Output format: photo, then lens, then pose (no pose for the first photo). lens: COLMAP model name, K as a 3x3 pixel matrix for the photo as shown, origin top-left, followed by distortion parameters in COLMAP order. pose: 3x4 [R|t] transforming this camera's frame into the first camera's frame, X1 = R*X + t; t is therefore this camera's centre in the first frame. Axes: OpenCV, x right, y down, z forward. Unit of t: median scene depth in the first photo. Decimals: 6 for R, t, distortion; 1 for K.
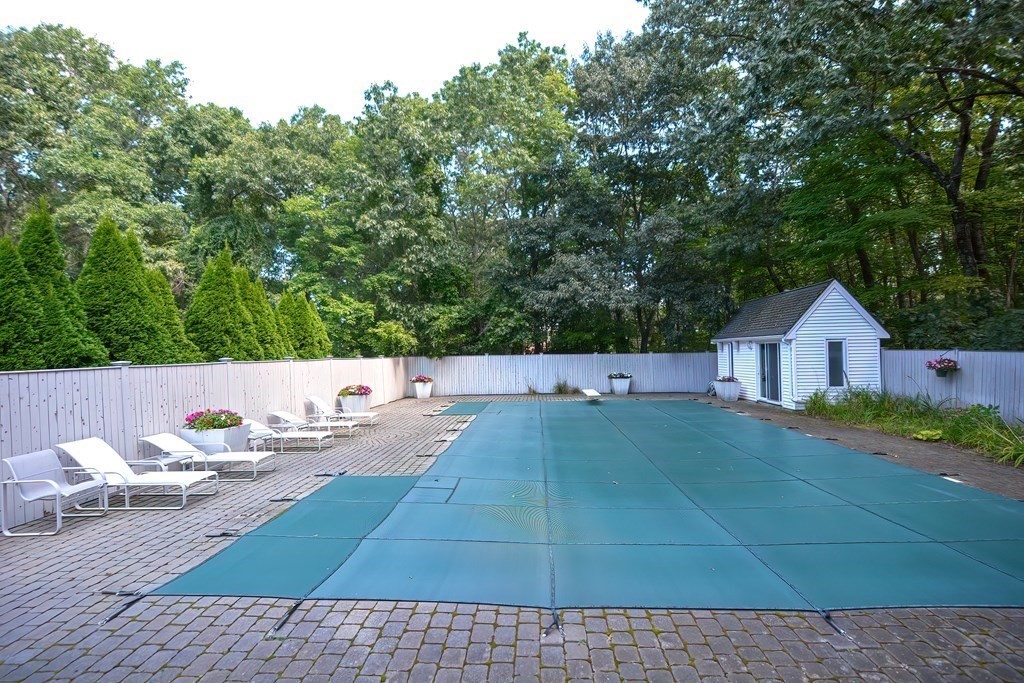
lens RADIAL K [[504.6, 0, 512.0], [0, 504.6, 341.5], [0, 0, 1]] dist [-0.002886, -0.000352]
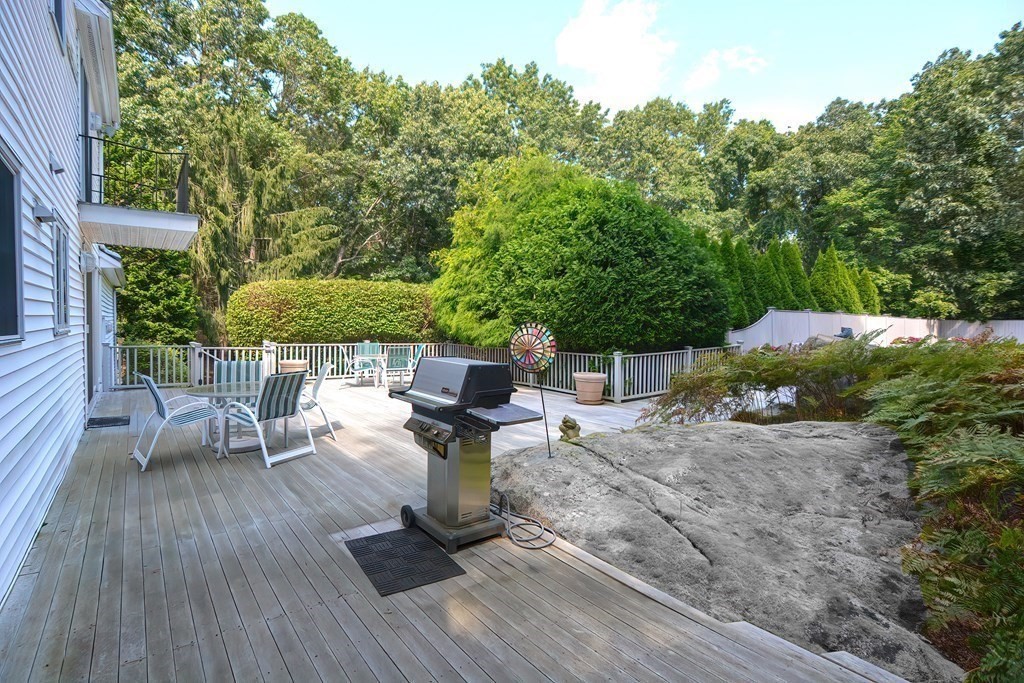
lens RADIAL K [[504.6, 0, 512.0], [0, 504.6, 341.5], [0, 0, 1]] dist [-0.002886, -0.000352]
pose [[0.671029, 0.050621, -0.739701, -0.028130], [-0.013081, 0.998320, 0.056453, 0.024151], [0.741316, -0.028205, 0.670564, -0.409302]]
